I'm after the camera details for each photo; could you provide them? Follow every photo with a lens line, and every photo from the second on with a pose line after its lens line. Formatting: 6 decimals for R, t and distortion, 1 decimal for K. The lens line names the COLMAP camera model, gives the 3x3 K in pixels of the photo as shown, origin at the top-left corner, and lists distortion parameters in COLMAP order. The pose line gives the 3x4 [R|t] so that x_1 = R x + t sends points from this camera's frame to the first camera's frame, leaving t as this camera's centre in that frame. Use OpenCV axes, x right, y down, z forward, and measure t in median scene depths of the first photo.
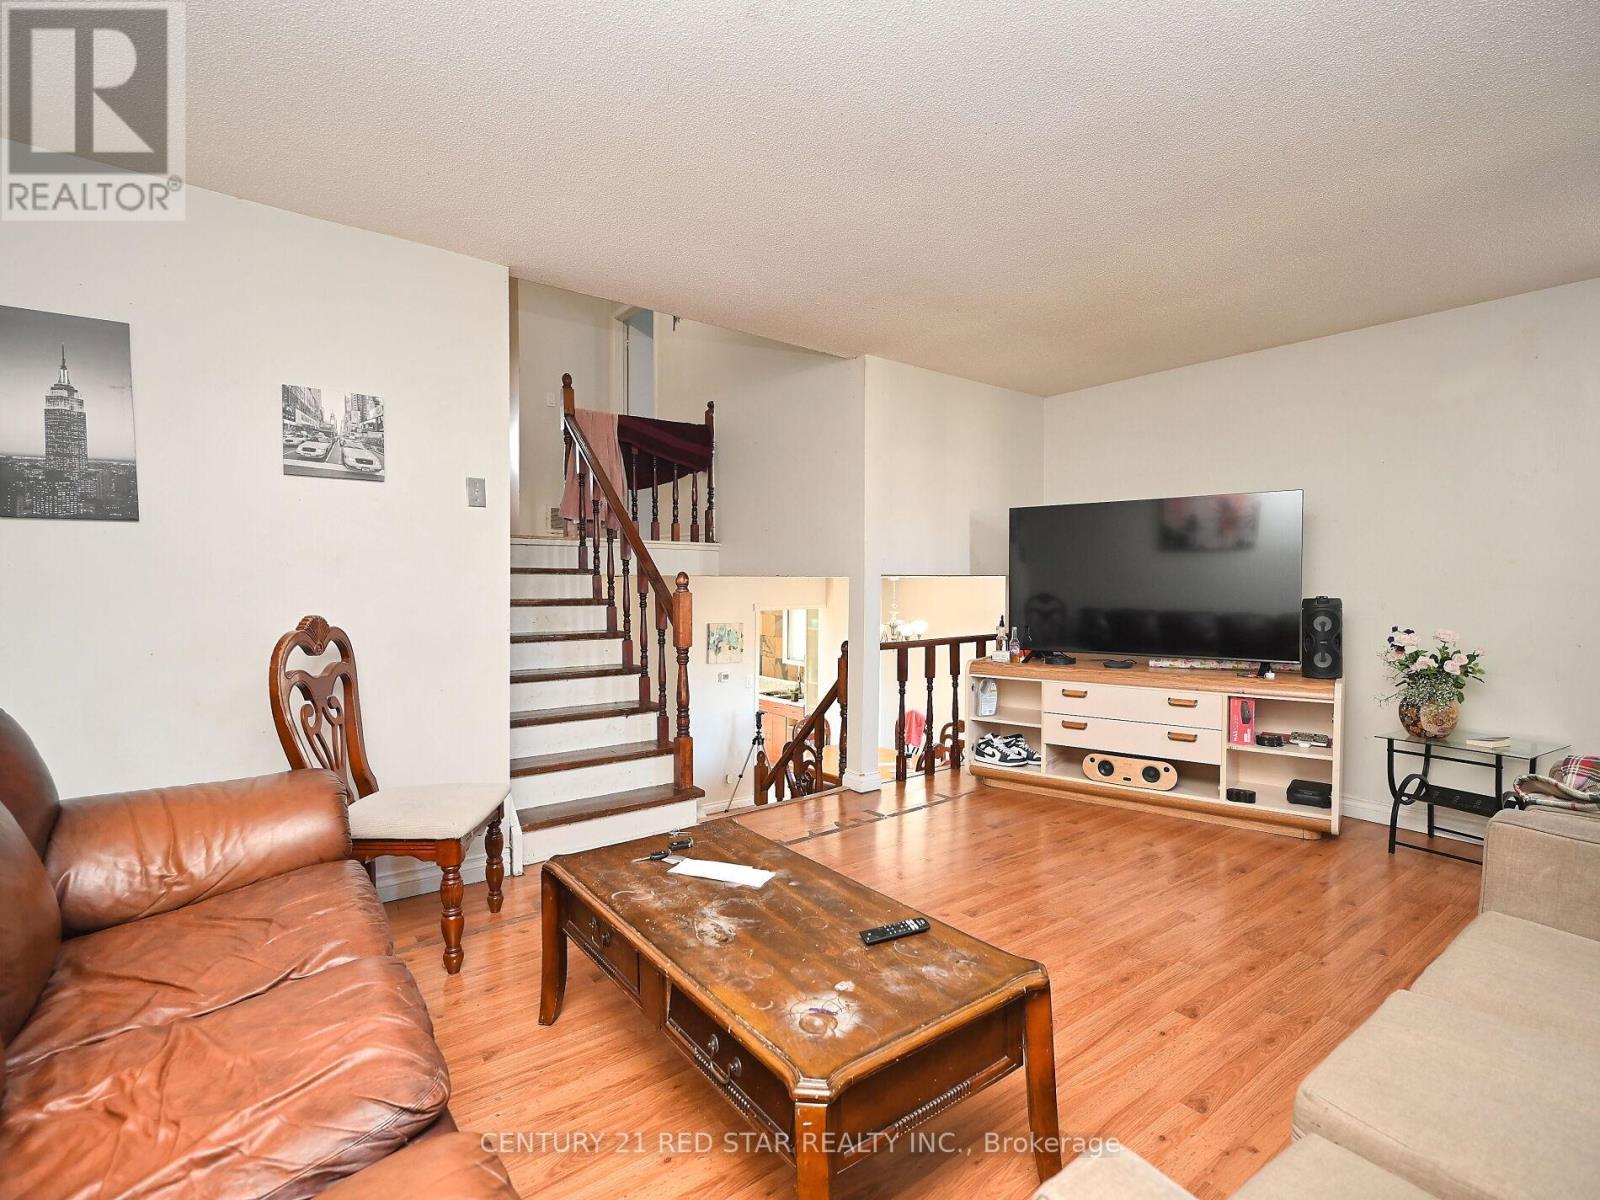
lens RADIAL K [[764.2, 0, 804.9], [0, 764.2, 604.4], [0, 0, 1]] dist [0.000063, -0.000188]
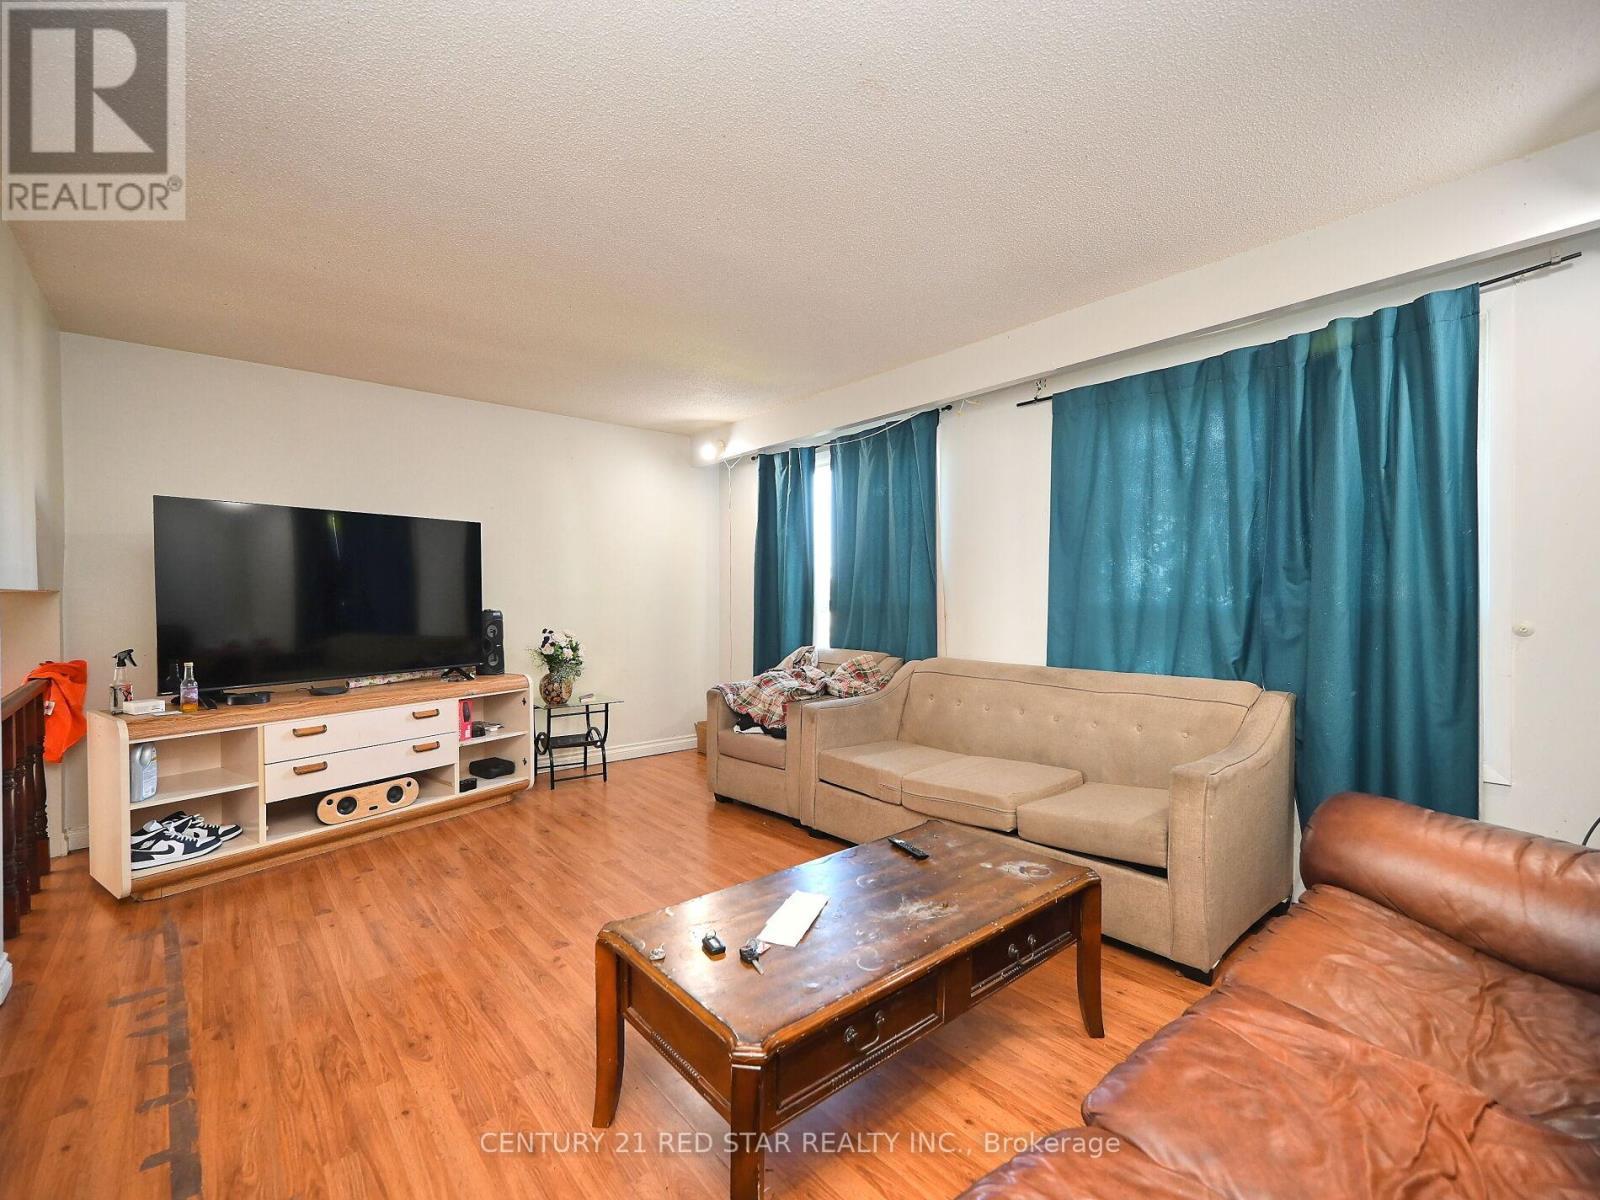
lens RADIAL K [[708.3, 0, 797.4], [0, 708.3, 605.3], [0, 0, 1]] dist [0.002281, -0.000408]
pose [[-0.049252, -0.016053, 0.998657, -0.459061], [0.034611, 0.999243, 0.017769, -0.018204], [-0.998187, 0.035440, -0.048659, 0.494601]]
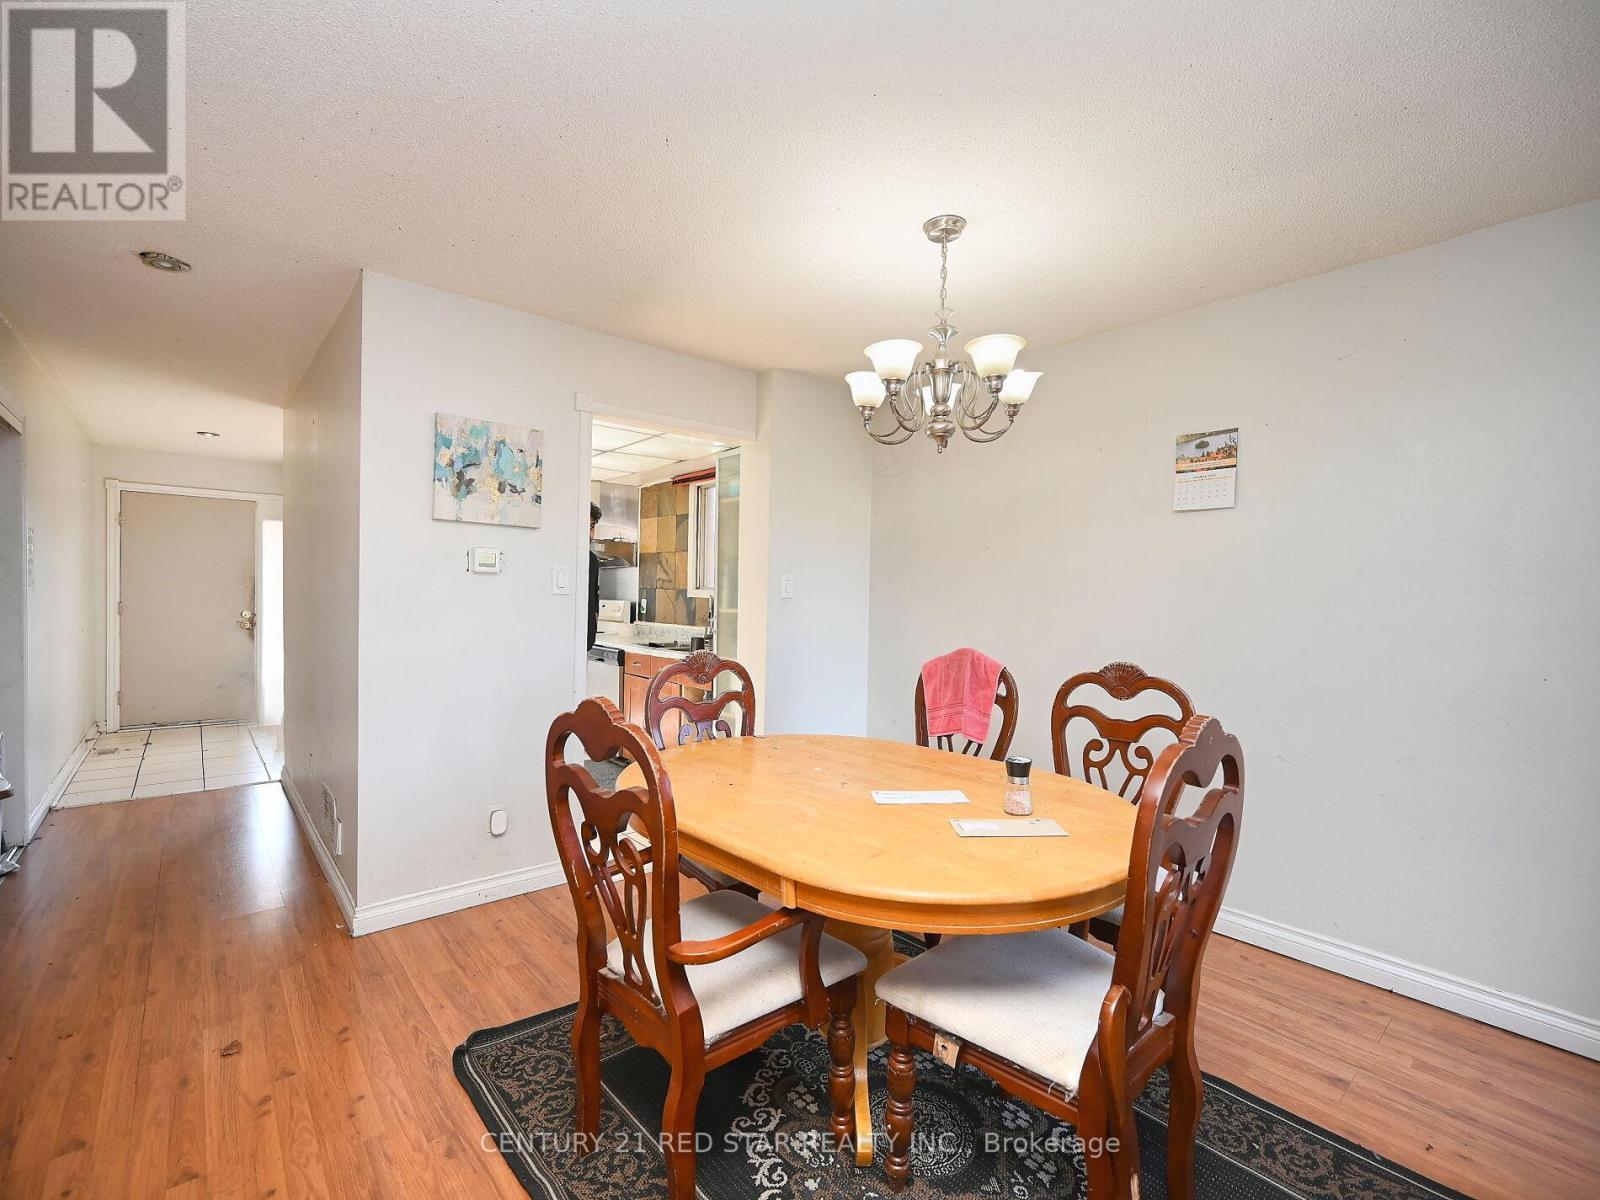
lens RADIAL K [[708.4, 0, 800.1], [0, 708.4, 602.8], [0, 0, 1]] dist [-0.000199, -0.000426]
pose [[0.998512, 0.014732, 0.052508, 0.072375], [-0.013880, 0.999767, -0.016556, 0.236459], [-0.052740, 0.015802, 0.998483, 1.236259]]
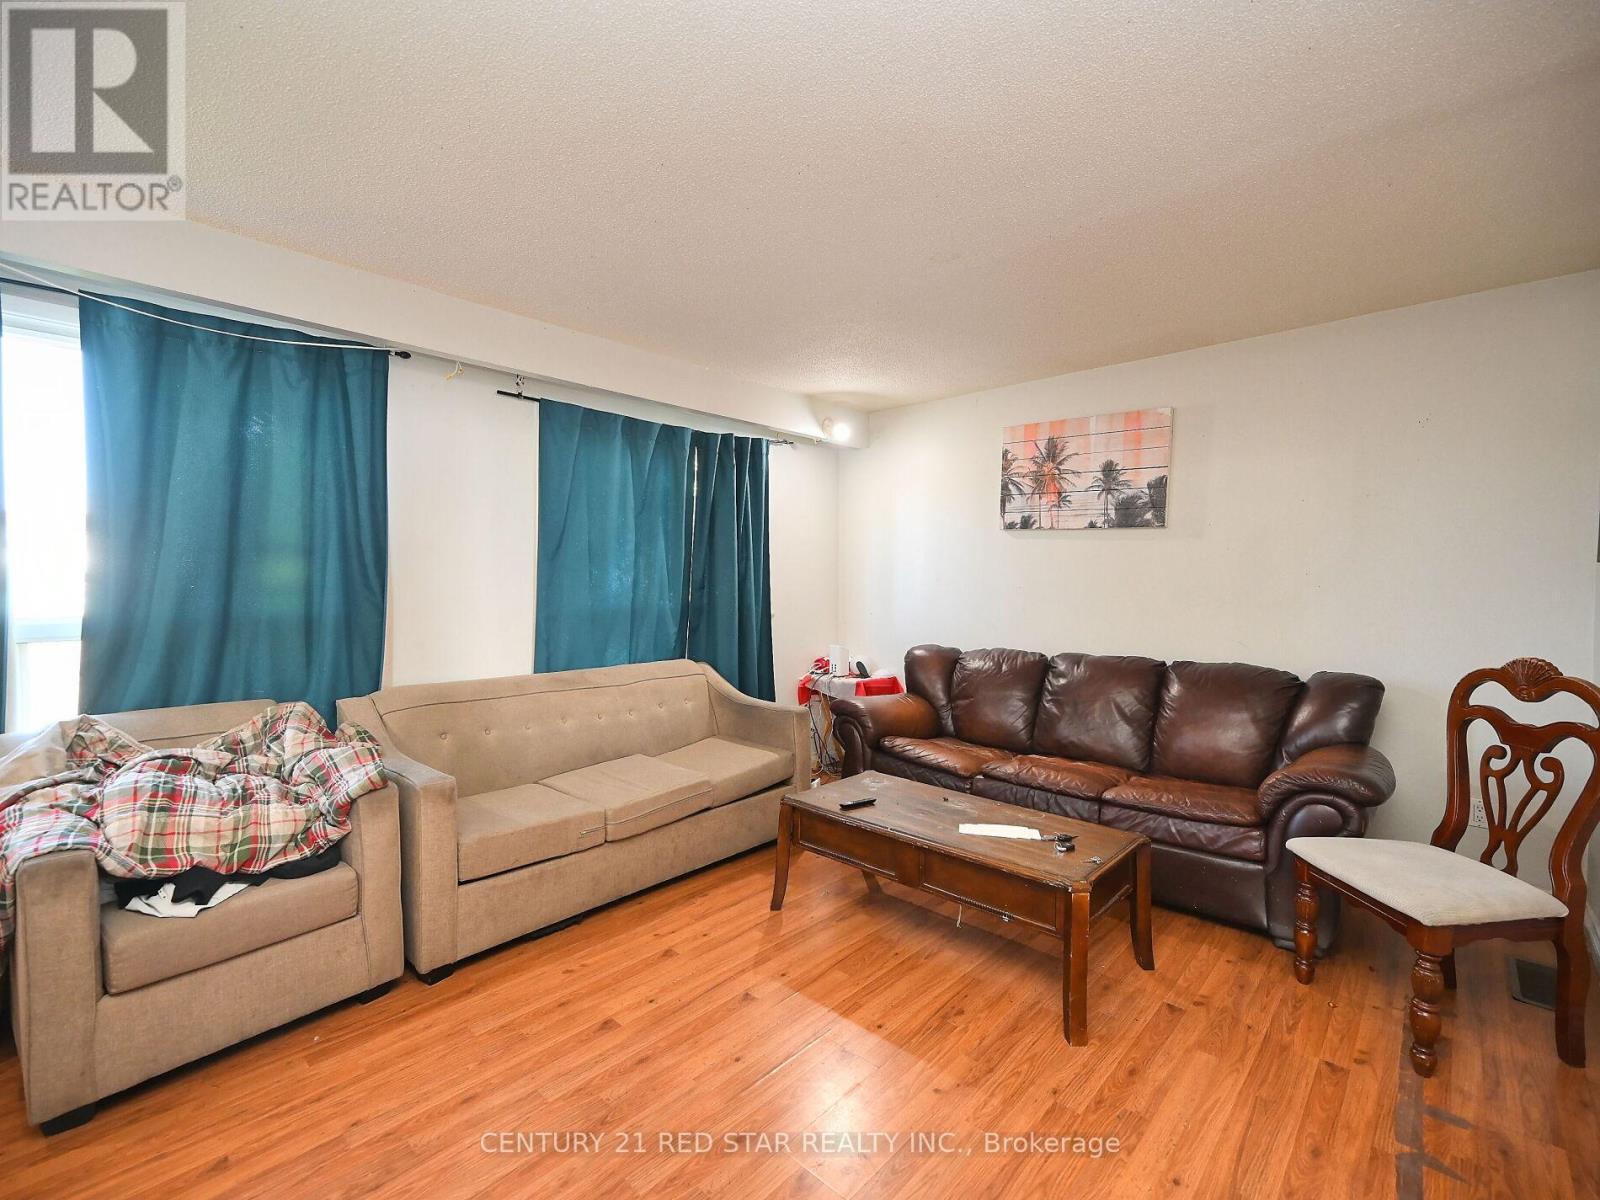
lens RADIAL K [[708.3, 0, 797.4], [0, 708.3, 605.3], [0, 0, 1]] dist [0.002281, -0.000408]
pose [[-0.985756, -0.000228, -0.168184, 0.214242], [-0.011024, 0.997936, 0.063263, -0.056229], [0.167822, 0.064216, -0.983724, 1.026165]]
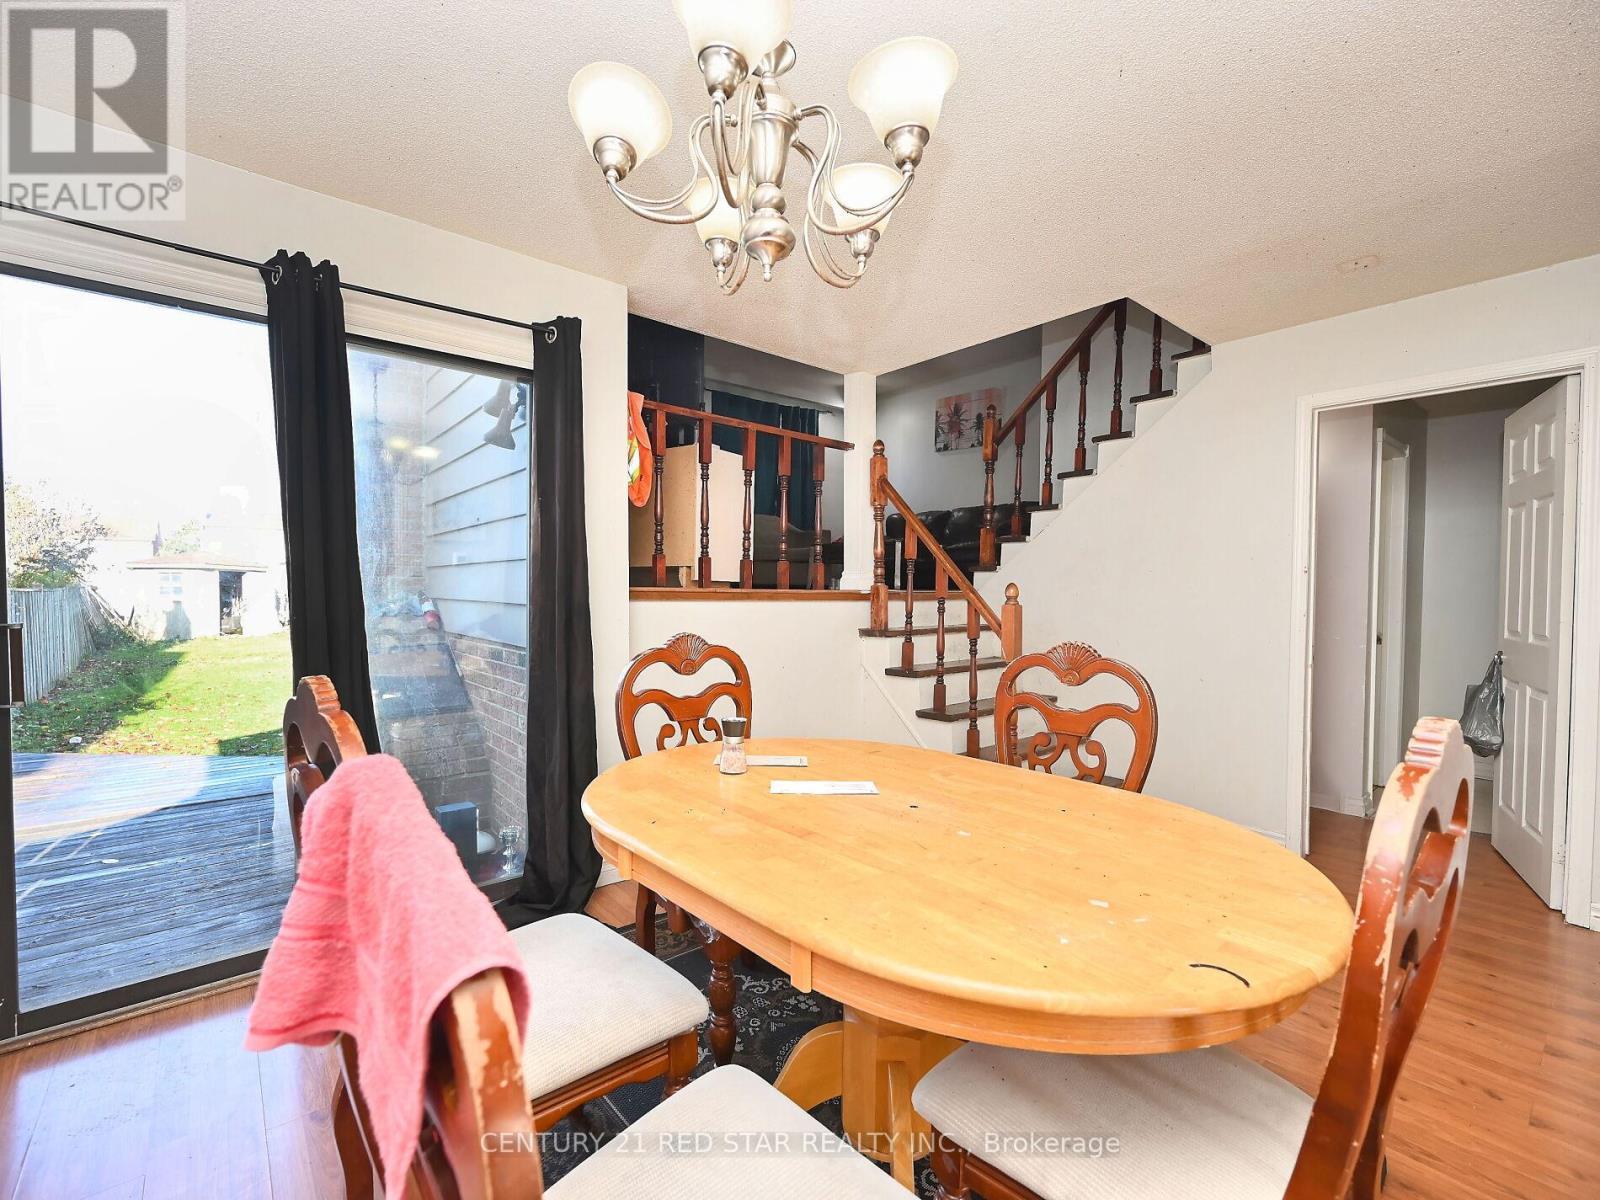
lens RADIAL K [[708.3, 0, 797.4], [0, 708.3, 605.3], [0, 0, 1]] dist [0.002281, -0.000408]
pose [[-0.999345, -0.013297, -0.033652, 0.204491], [-0.015132, 0.998378, 0.054877, 0.228490], [0.032868, 0.055350, -0.997926, 2.088289]]
